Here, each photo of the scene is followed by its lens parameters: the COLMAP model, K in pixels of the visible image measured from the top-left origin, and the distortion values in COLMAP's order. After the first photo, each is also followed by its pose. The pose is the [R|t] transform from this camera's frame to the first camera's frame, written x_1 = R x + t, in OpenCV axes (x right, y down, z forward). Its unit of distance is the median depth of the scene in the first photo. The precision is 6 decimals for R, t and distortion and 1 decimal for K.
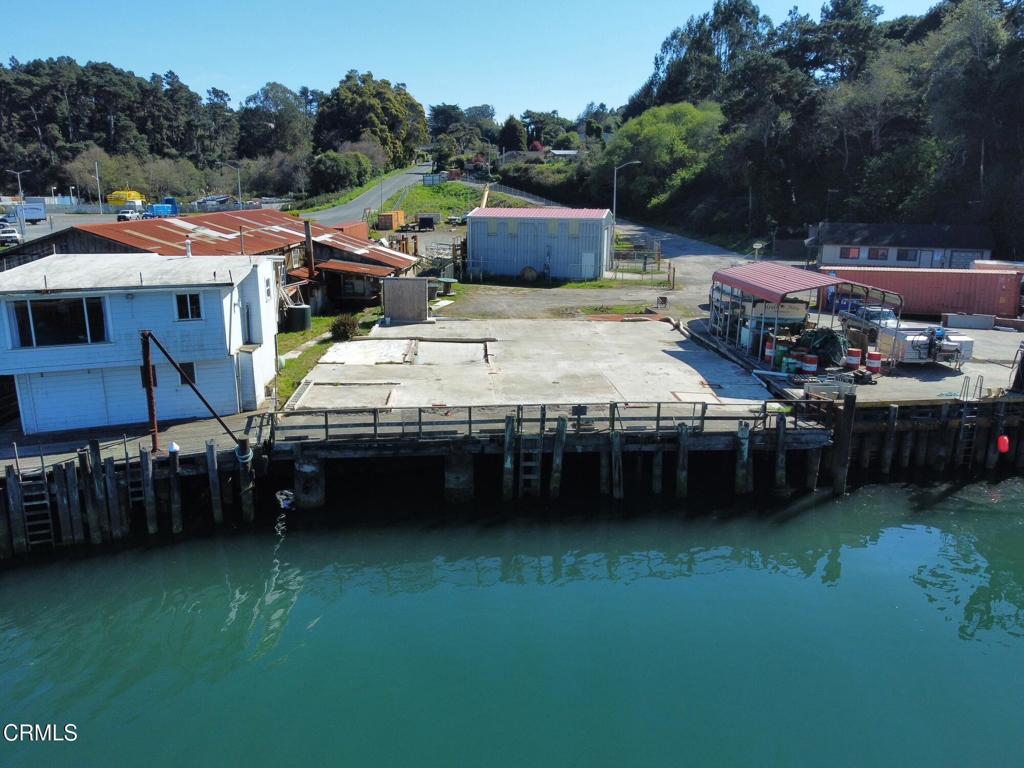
lens RADIAL K [[784.6, 0, 510.9], [0, 784.6, 380.0], [0, 0, 1]] dist [-0.006950, 0.001170]
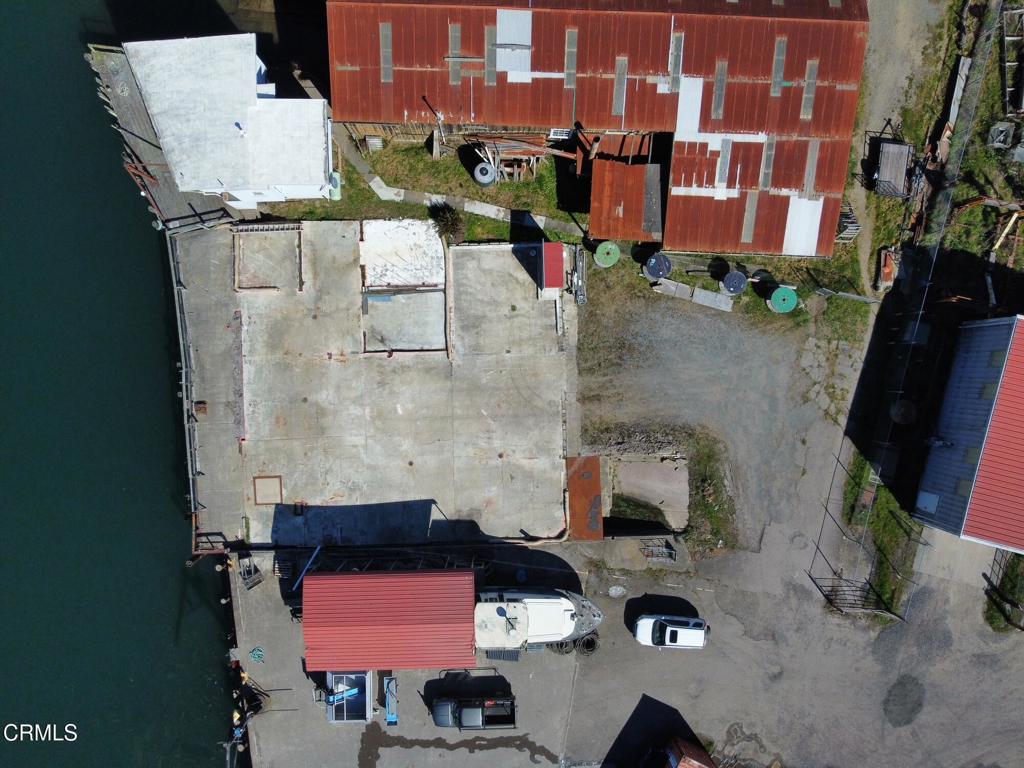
lens RADIAL K [[781.9, 0, 510.0], [0, 781.9, 380.9], [0, 0, 1]] dist [-0.001366, -0.010904]
pose [[-0.033020, 0.999415, 0.008963, -0.001143], [-0.249045, -0.016912, 0.968344, -0.846615], [0.967929, 0.029742, 0.249457, 0.582965]]
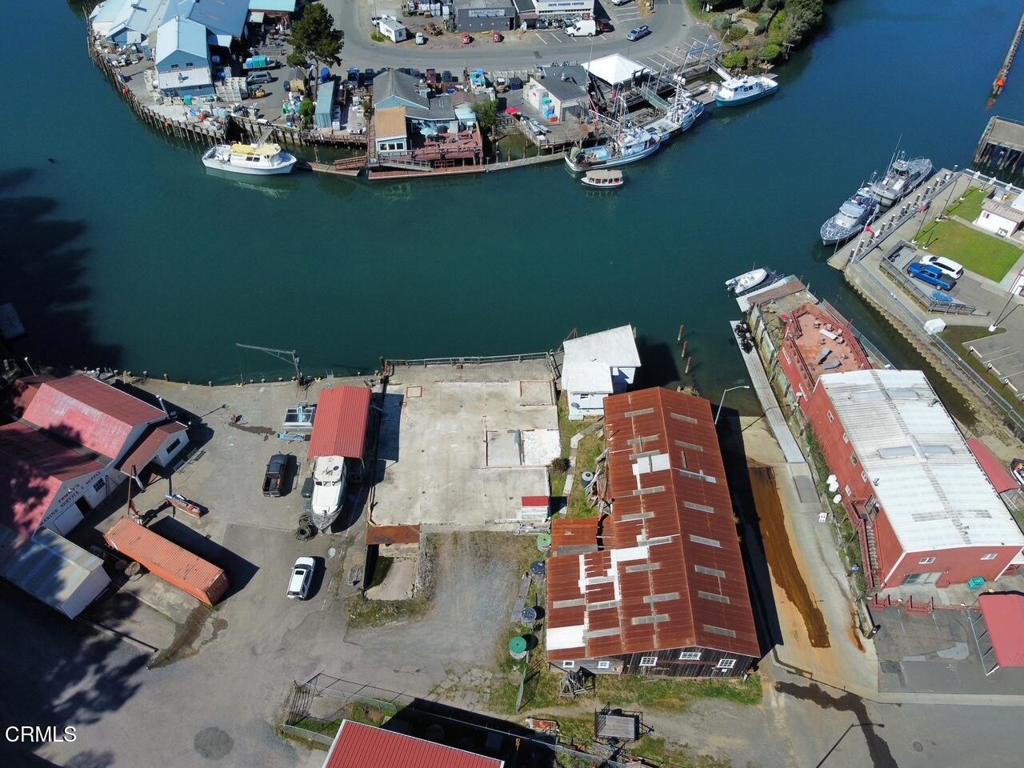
lens RADIAL K [[781.9, 0, 510.0], [0, 781.9, 380.9], [0, 0, 1]] dist [-0.001366, -0.010904]
pose [[-0.999473, -0.031792, 0.006483, -0.070360], [-0.010375, 0.502458, 0.864539, -1.348169], [-0.030743, 0.864017, -0.502523, 1.302842]]
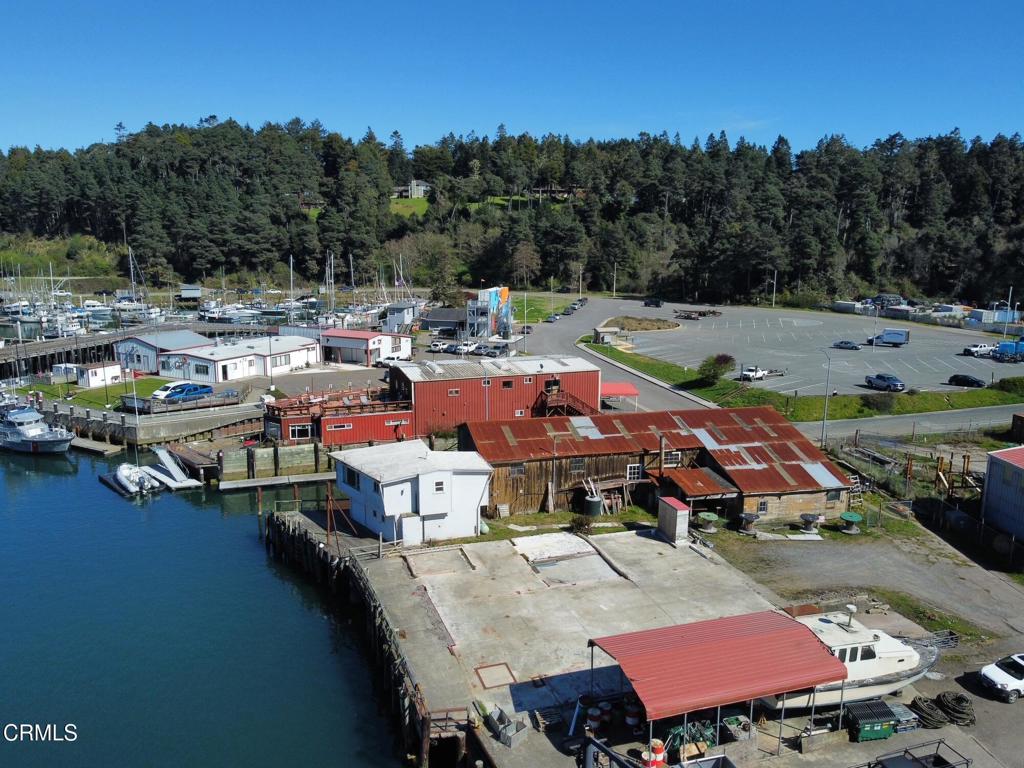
lens RADIAL K [[781.9, 0, 510.0], [0, 781.9, 380.9], [0, 0, 1]] dist [-0.001366, -0.010904]
pose [[0.263265, 0.177480, -0.948258, 0.727352], [-0.242978, 0.963443, 0.112864, -0.311858], [0.933624, 0.200693, 0.296764, 0.305536]]
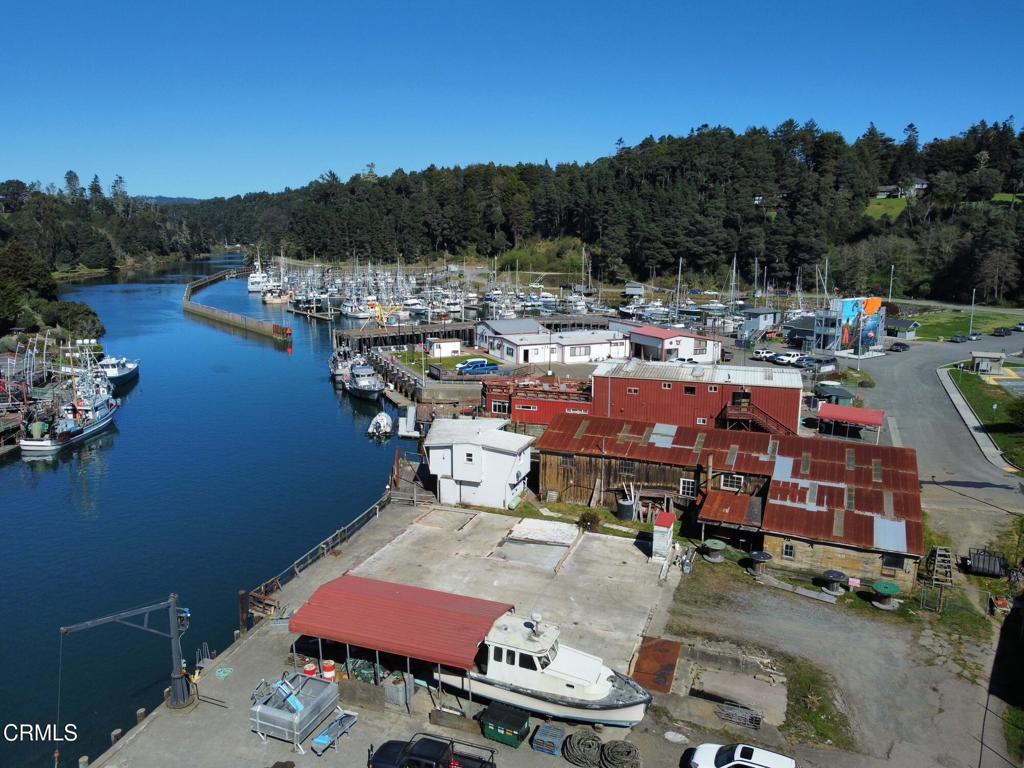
lens RADIAL K [[784.6, 0, 510.9], [0, 784.6, 380.0], [0, 0, 1]] dist [-0.006950, 0.001170]
pose [[-0.388447, 0.164878, -0.906600, 0.780244], [-0.235163, 0.933546, 0.270537, -0.470276], [0.890959, 0.318288, -0.323860, 0.900000]]
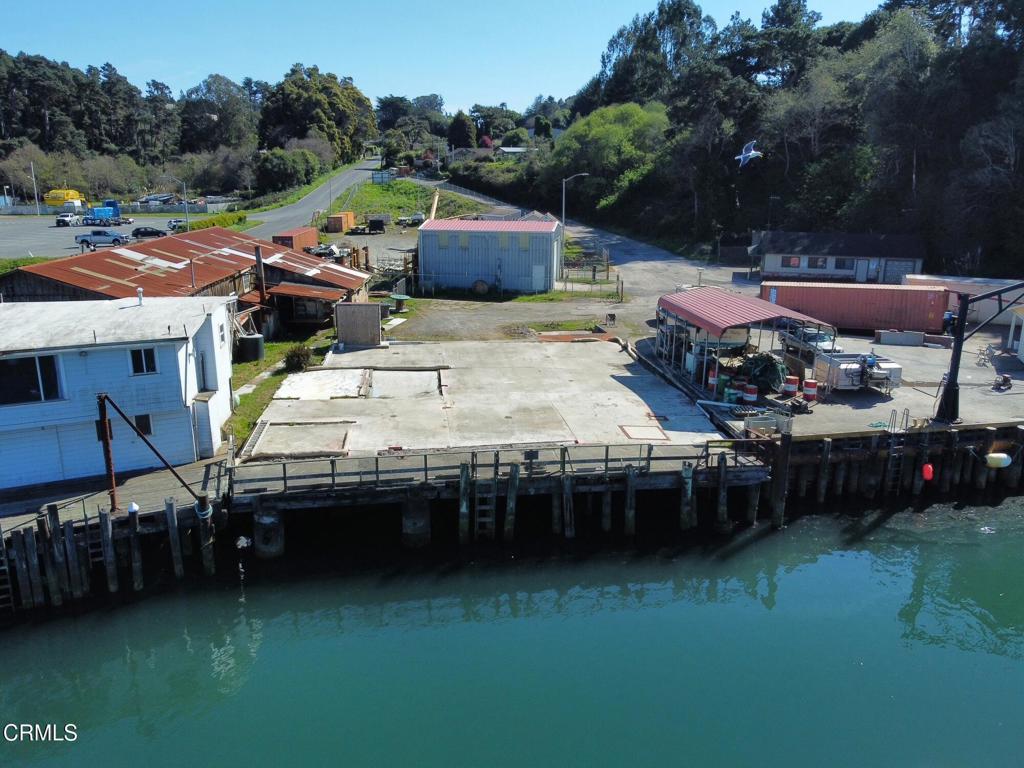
lens RADIAL K [[784.6, 0, 510.9], [0, 784.6, 380.0], [0, 0, 1]] dist [-0.006950, 0.001170]
pose [[0.998089, -0.017346, 0.059315, 0.000161], [0.016497, 0.999755, 0.014765, -0.035330], [-0.059557, -0.013759, 0.998130, -0.015790]]
